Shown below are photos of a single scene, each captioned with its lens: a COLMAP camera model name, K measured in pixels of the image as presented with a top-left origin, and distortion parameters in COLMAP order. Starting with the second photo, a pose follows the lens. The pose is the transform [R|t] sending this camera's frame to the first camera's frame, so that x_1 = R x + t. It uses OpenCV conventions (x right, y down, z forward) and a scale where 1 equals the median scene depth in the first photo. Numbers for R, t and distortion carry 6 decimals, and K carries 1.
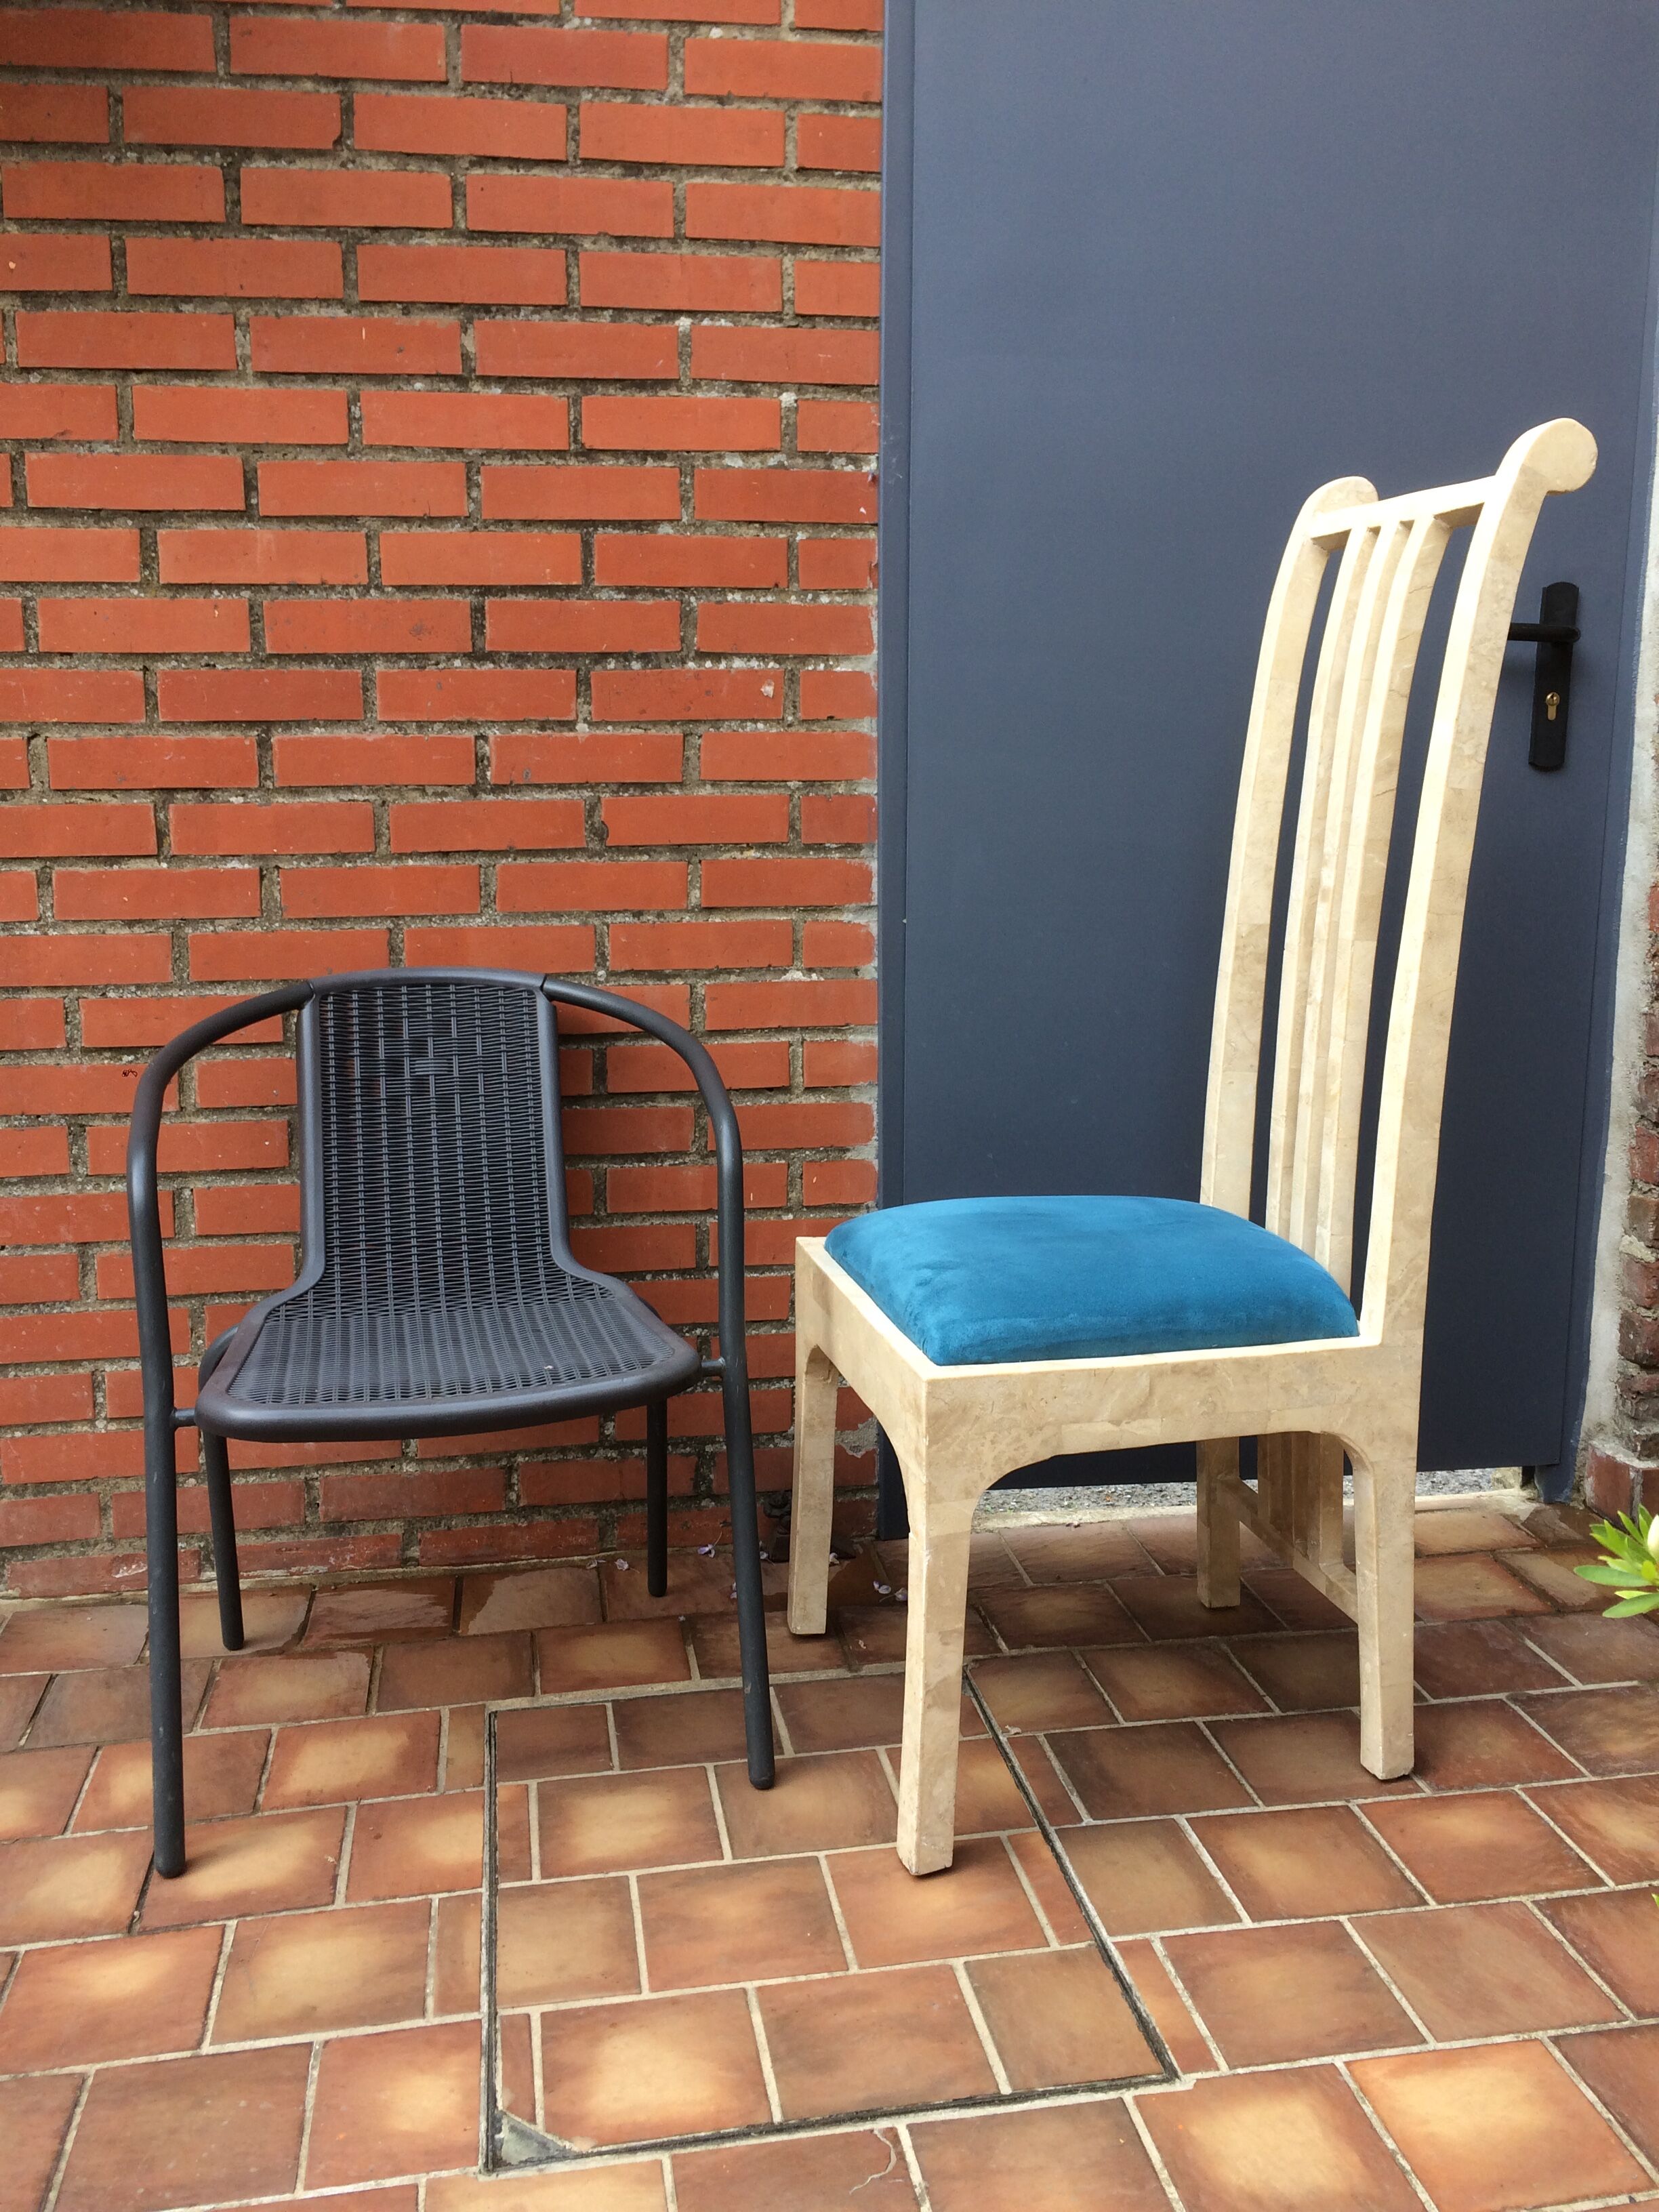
lens RADIAL K [[1889.9, 0, 857.7], [0, 1889.9, 1086.4], [0, 0, 1]] dist [0.082374, -0.114186]
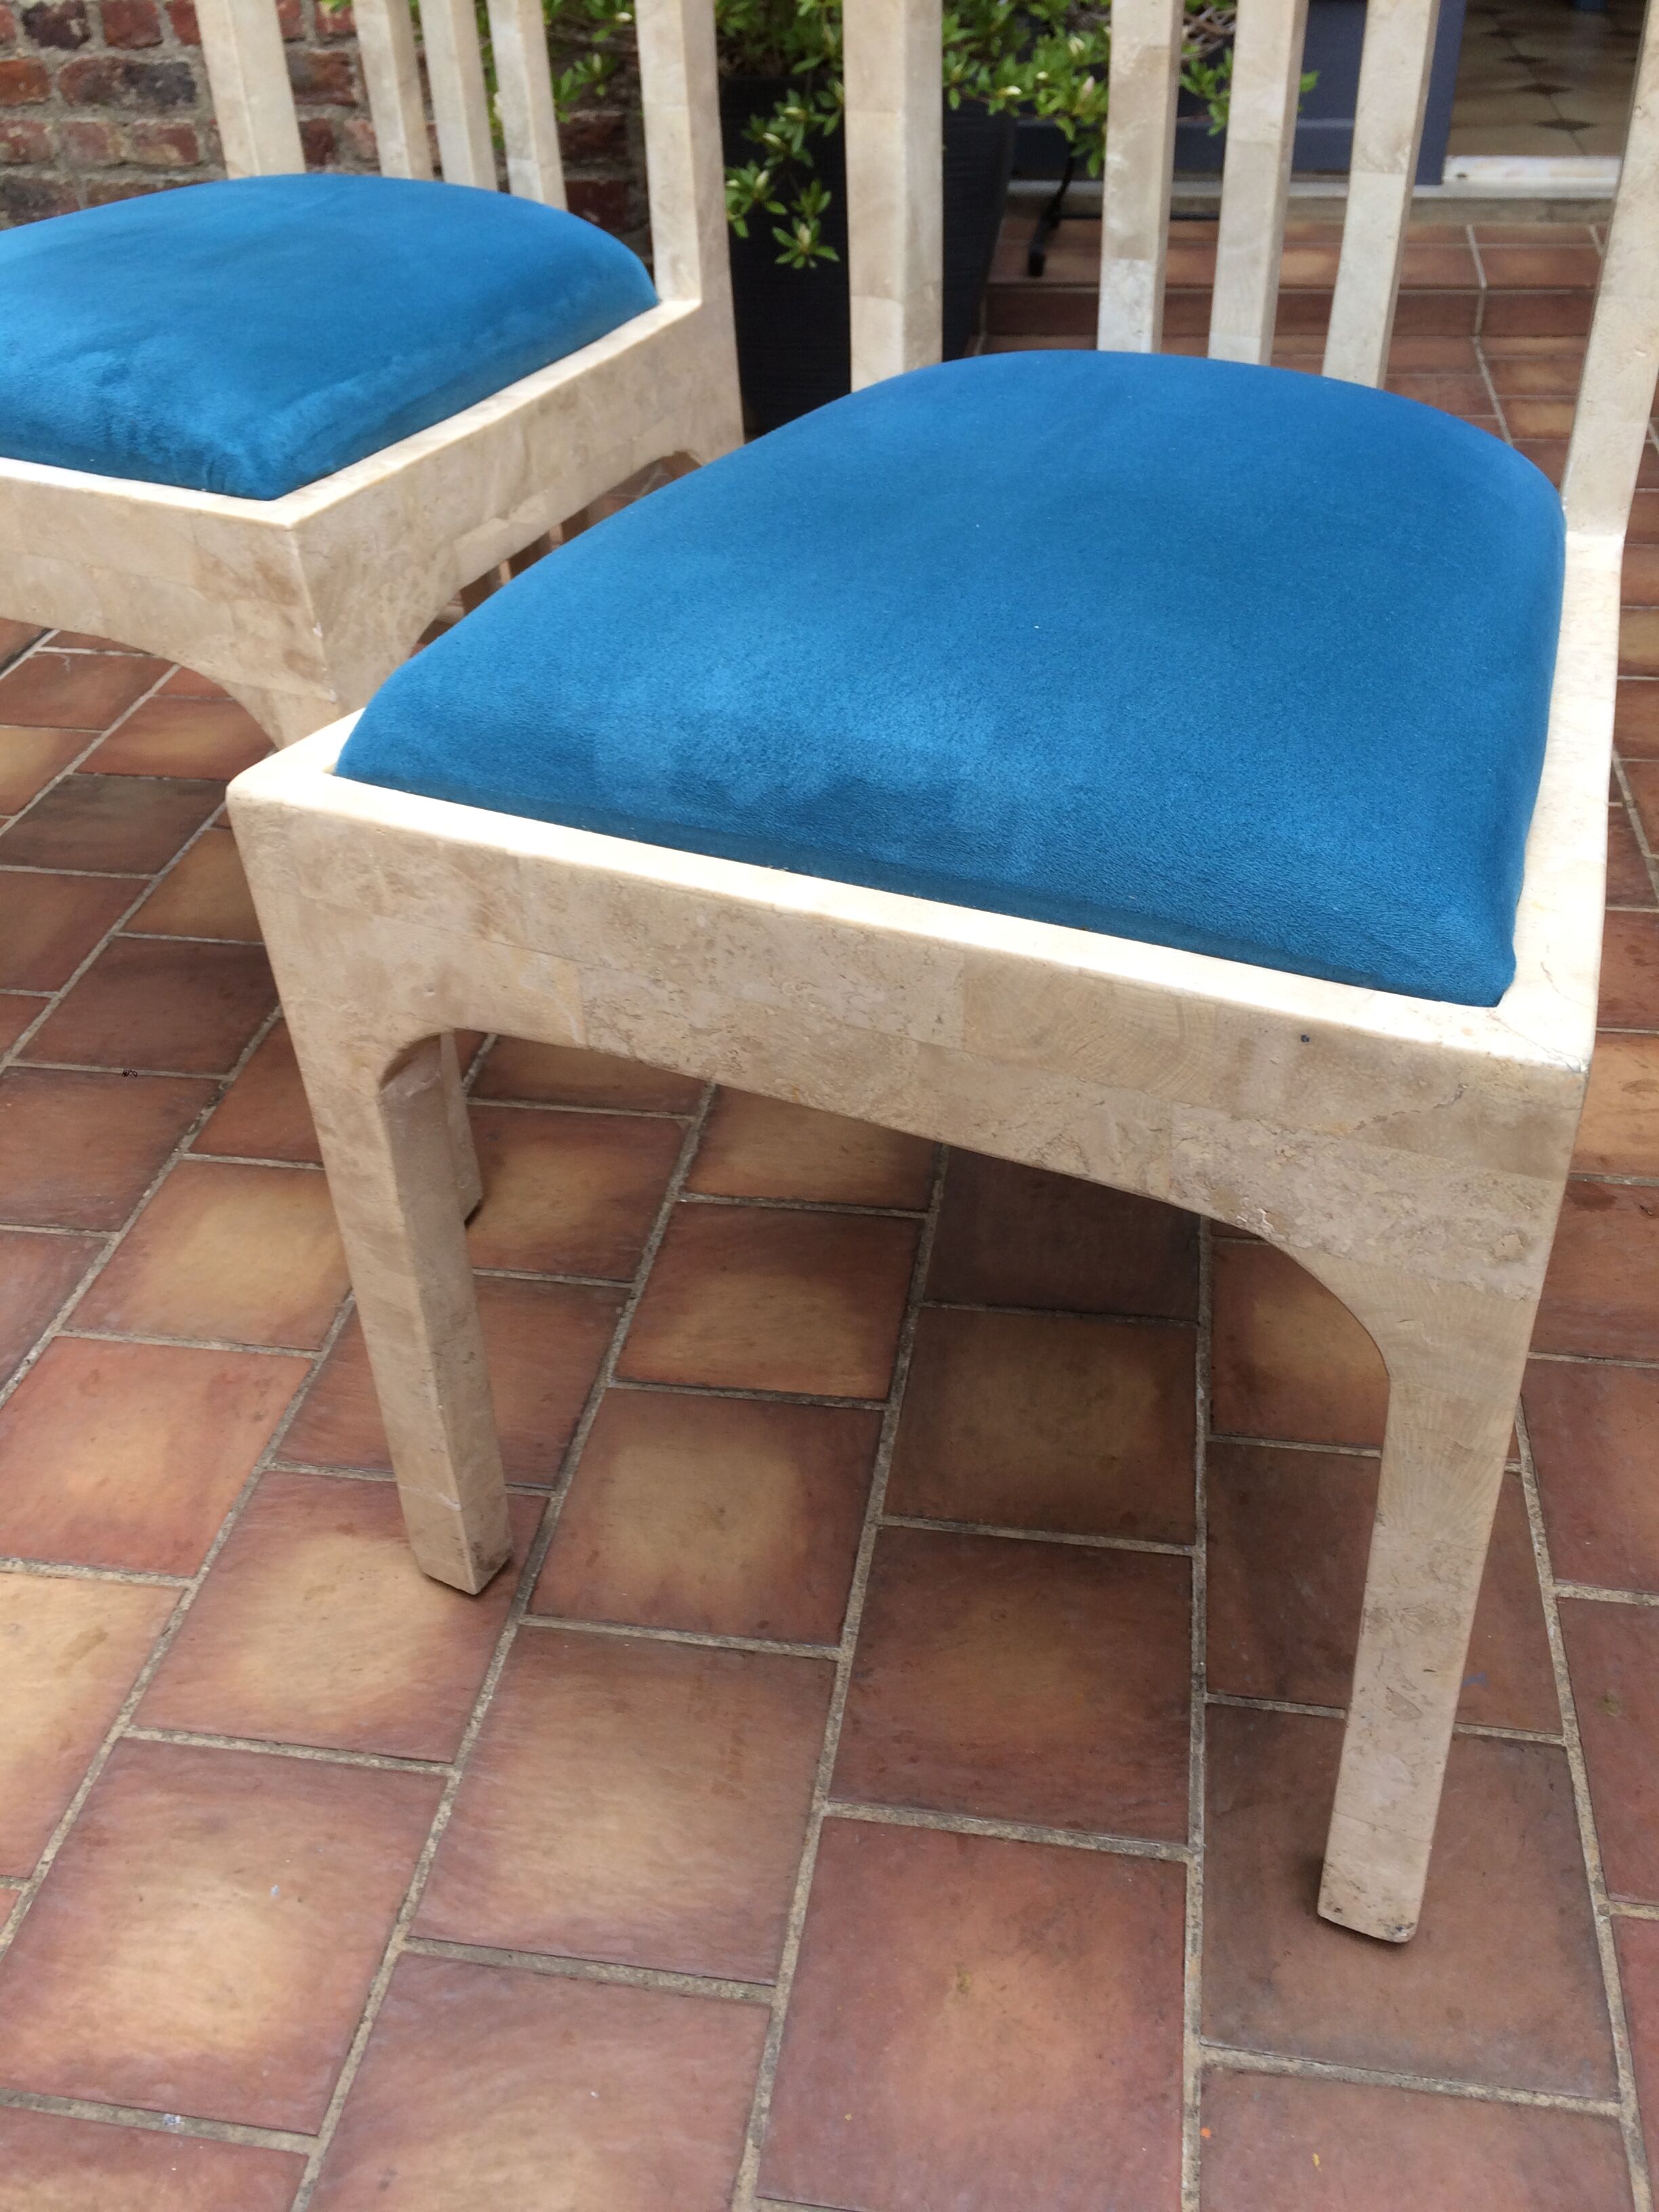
lens RADIAL K [[1889.9, 0, 870.5], [0, 1889.9, 1130.9], [0, 0, 1]] dist [0.082374, -0.114186]
pose [[0.322538, -0.580293, 0.747816, -0.661710], [0.191270, 0.813697, 0.548920, 0.114161], [-0.927030, -0.034013, 0.373441, -0.061060]]
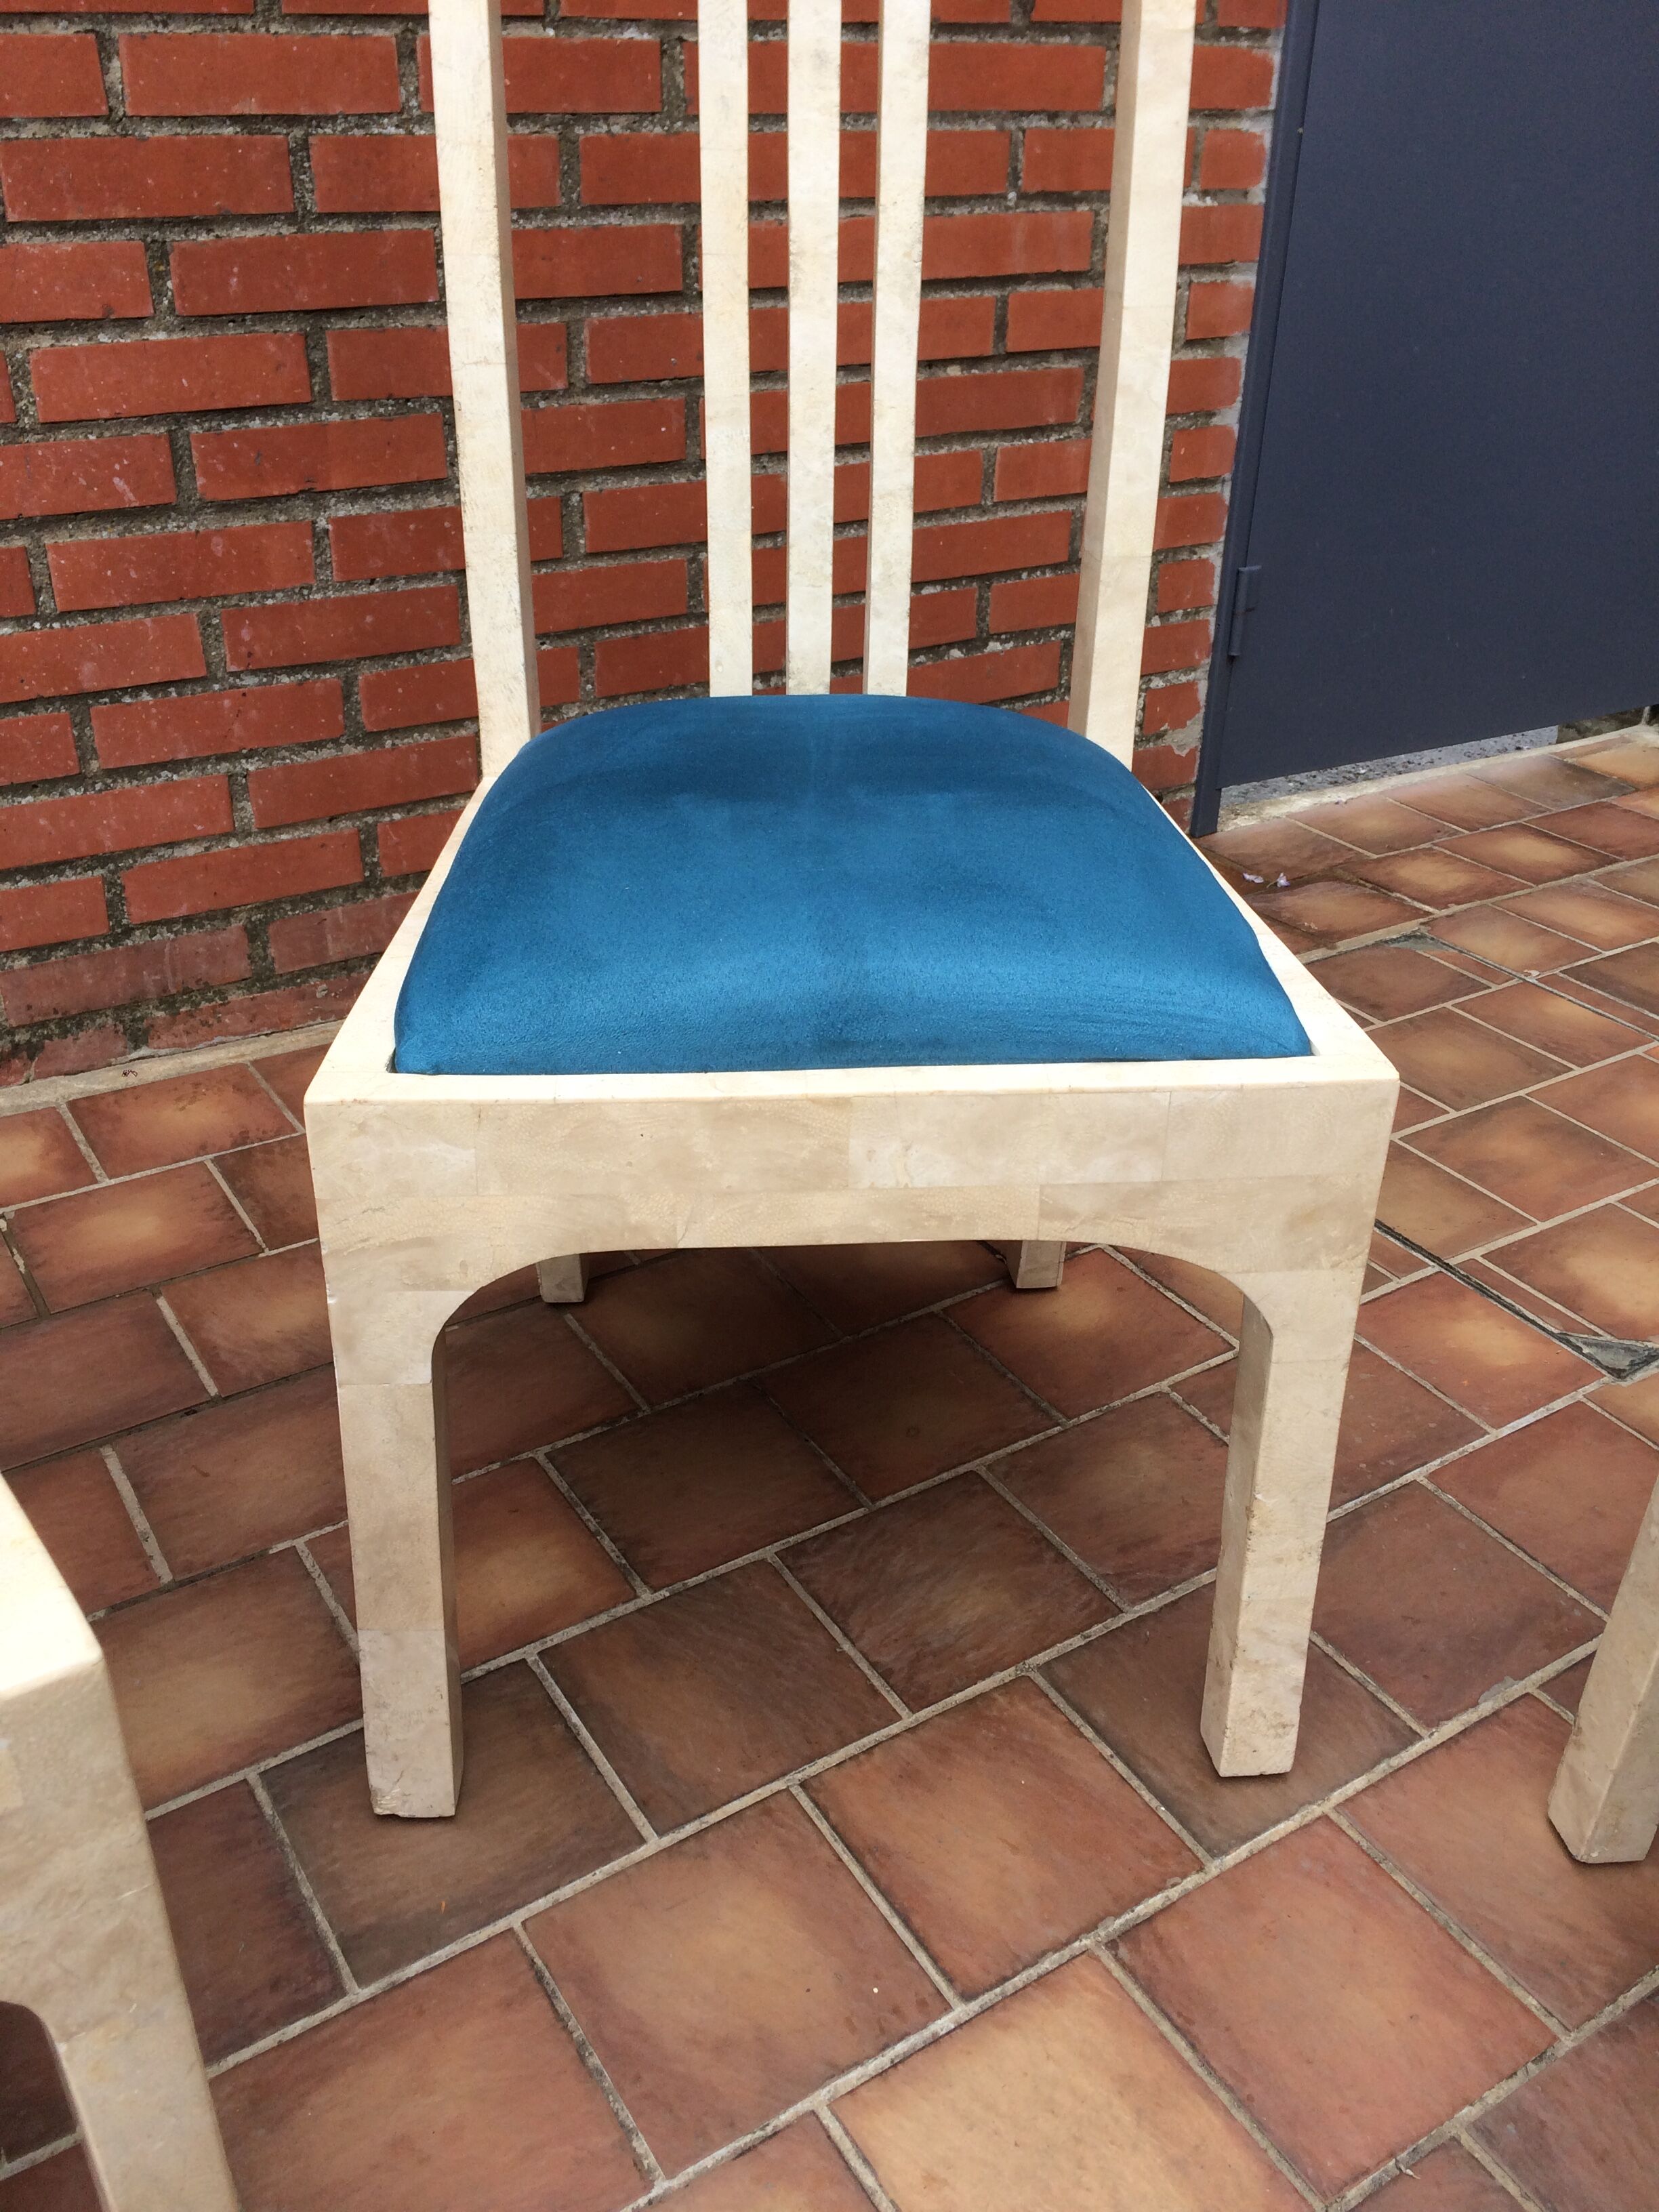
lens RADIAL K [[1889.9, 0, 839.4], [0, 1889.9, 1099.6], [0, 0, 1]] dist [0.082374, -0.114186]
pose [[0.925176, -0.163081, 0.342714, -0.579596], [0.041234, 0.940823, 0.336380, 0.029125], [-0.377291, -0.297080, 0.877152, 0.174822]]
